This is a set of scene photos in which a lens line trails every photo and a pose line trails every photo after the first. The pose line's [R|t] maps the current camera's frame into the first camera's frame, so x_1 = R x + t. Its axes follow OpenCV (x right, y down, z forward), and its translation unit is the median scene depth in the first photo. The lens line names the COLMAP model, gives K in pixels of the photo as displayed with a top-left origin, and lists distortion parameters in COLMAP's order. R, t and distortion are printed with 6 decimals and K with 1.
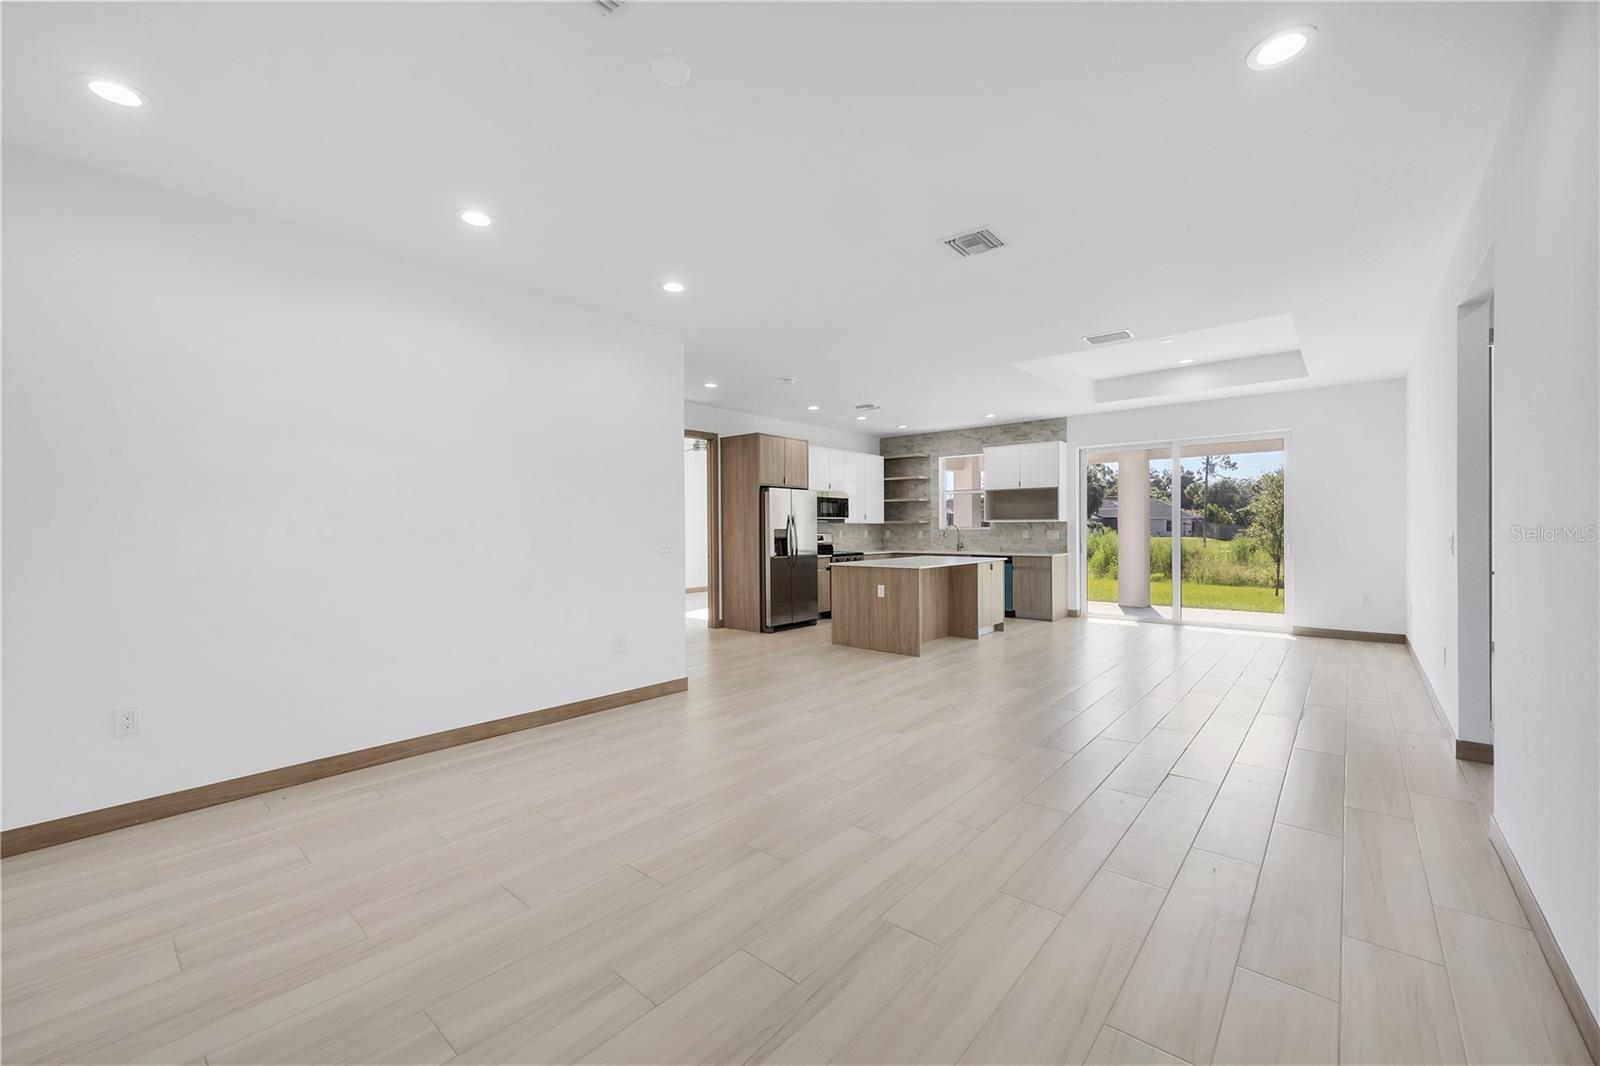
lens RADIAL K [[682.3, 0, 800.0], [0, 682.3, 533.0], [0, 0, 1]] dist [0.000346, 0.000021]
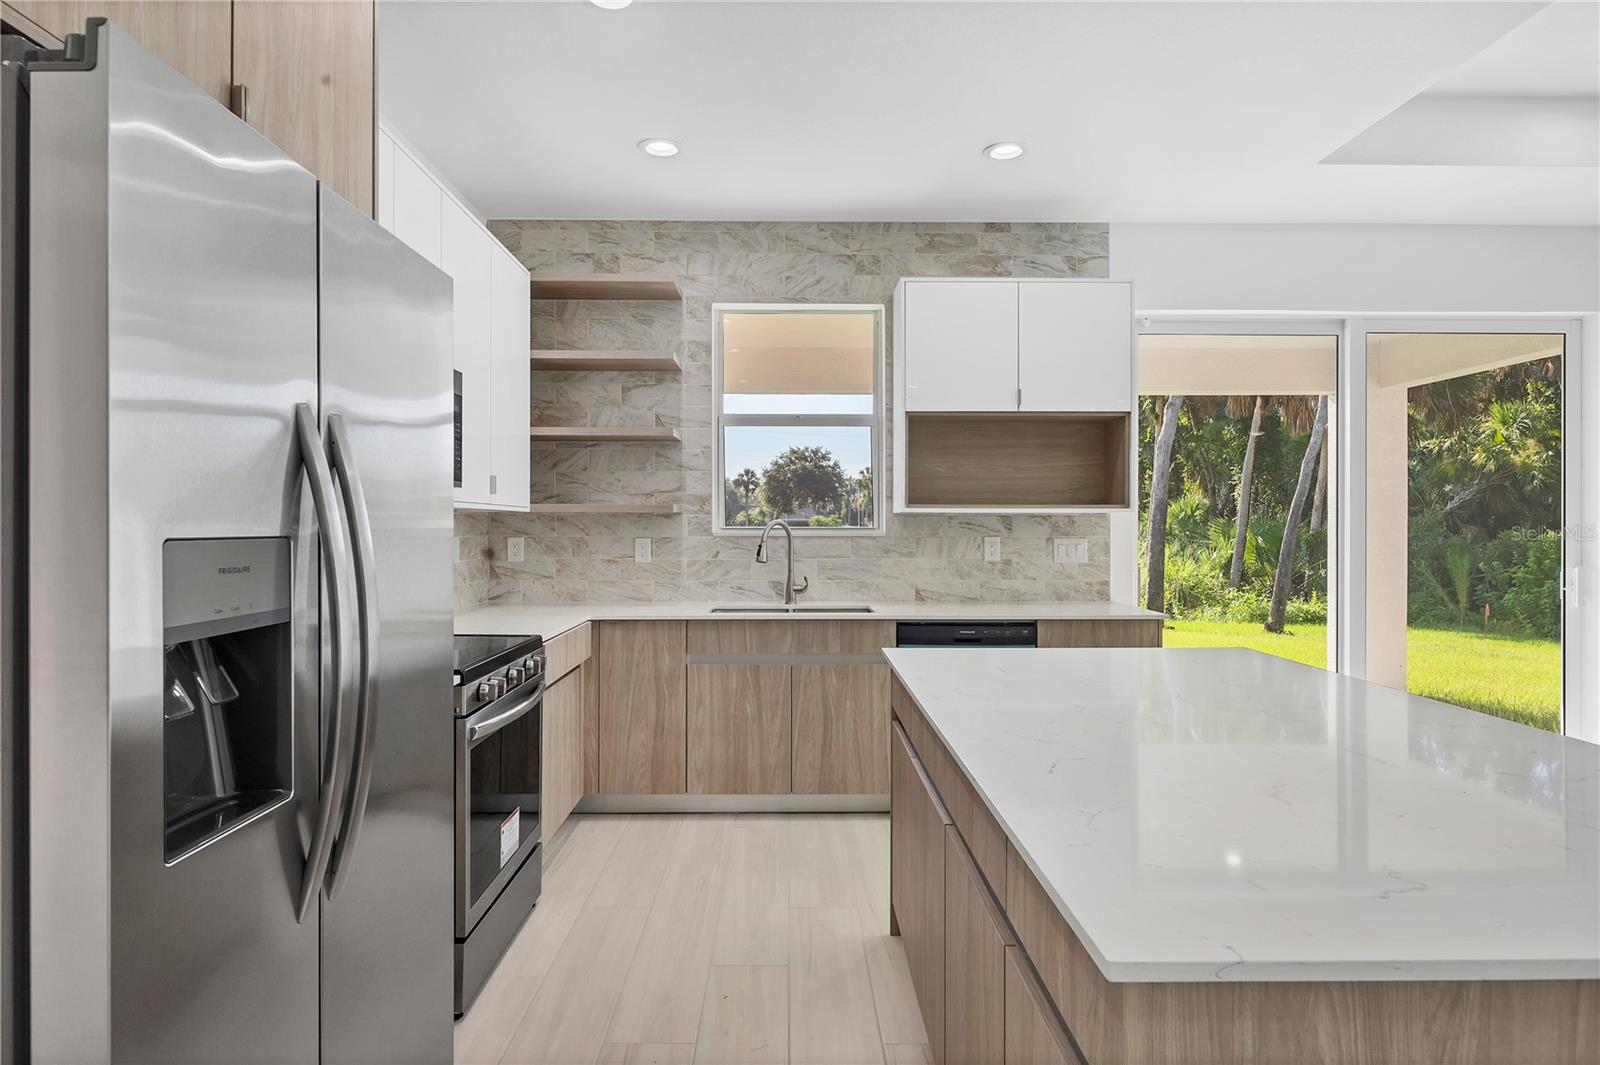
lens RADIAL K [[895.7, 0, 800.0], [0, 895.7, 532.5], [0, 0, 1]] dist [-0.001897, -0.000097]
pose [[0.747195, 0.003070, 0.664597, -0.042136], [-0.000230, 0.999990, -0.004361, -0.004634], [-0.664604, 0.003106, 0.747189, 0.730950]]
